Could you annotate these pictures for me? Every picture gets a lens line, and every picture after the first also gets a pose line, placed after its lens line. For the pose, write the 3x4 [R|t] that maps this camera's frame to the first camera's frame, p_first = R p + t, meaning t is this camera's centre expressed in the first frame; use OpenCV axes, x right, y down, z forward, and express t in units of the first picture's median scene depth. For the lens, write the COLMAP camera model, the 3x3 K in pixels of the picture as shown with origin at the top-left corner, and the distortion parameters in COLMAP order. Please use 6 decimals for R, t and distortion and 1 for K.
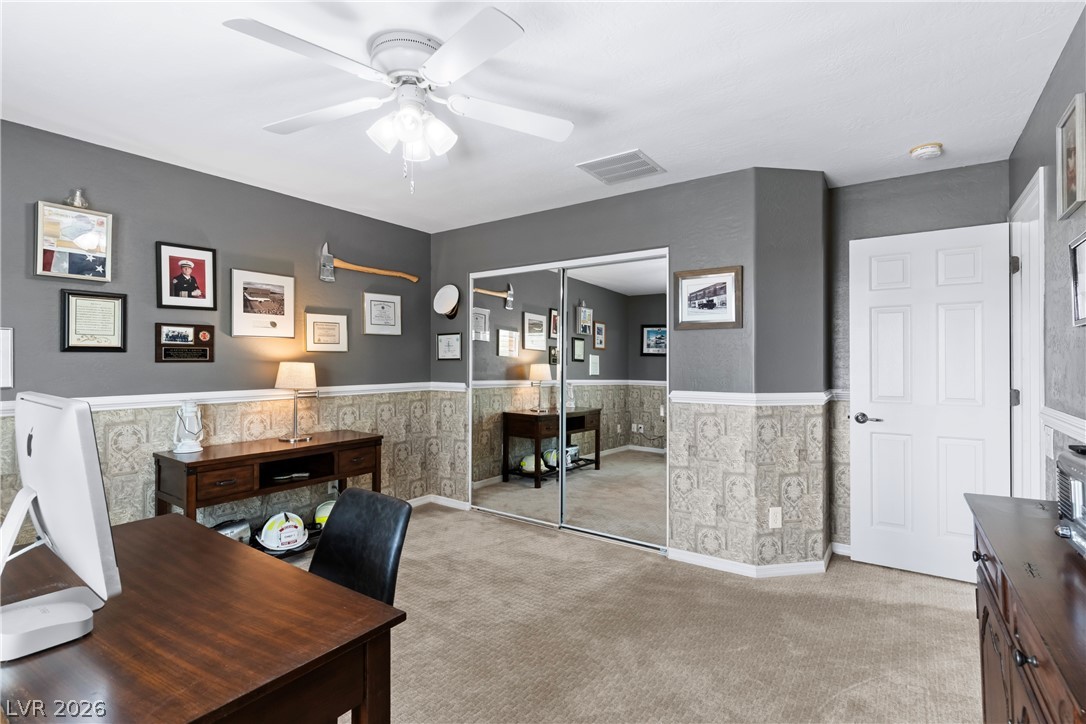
lens RADIAL K [[513.9, 0, 547.0], [0, 513.9, 357.0], [0, 0, 1]] dist [0.005305, 0.000099]
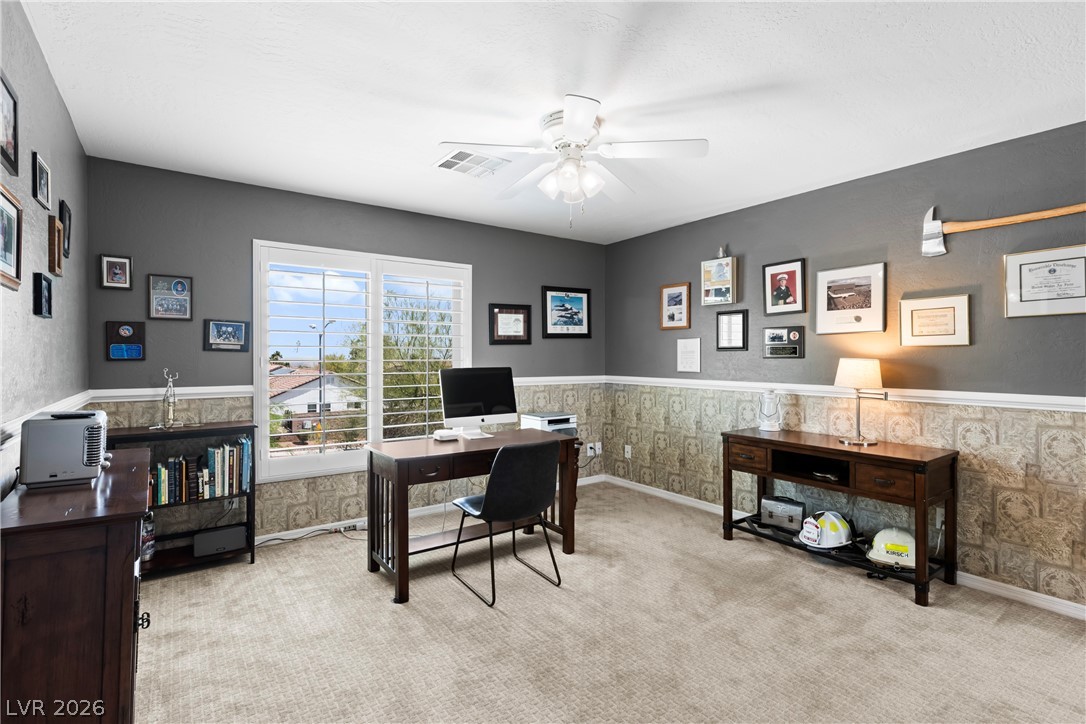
lens RADIAL K [[513.9, 0, 547.9], [0, 513.9, 359.0], [0, 0, 1]] dist [0.005305, 0.000099]
pose [[-0.319409, 0.003365, -0.947611, 0.601570], [0.003308, 0.999992, 0.002436, 0.007044], [0.947611, -0.002357, -0.319417, 0.825344]]
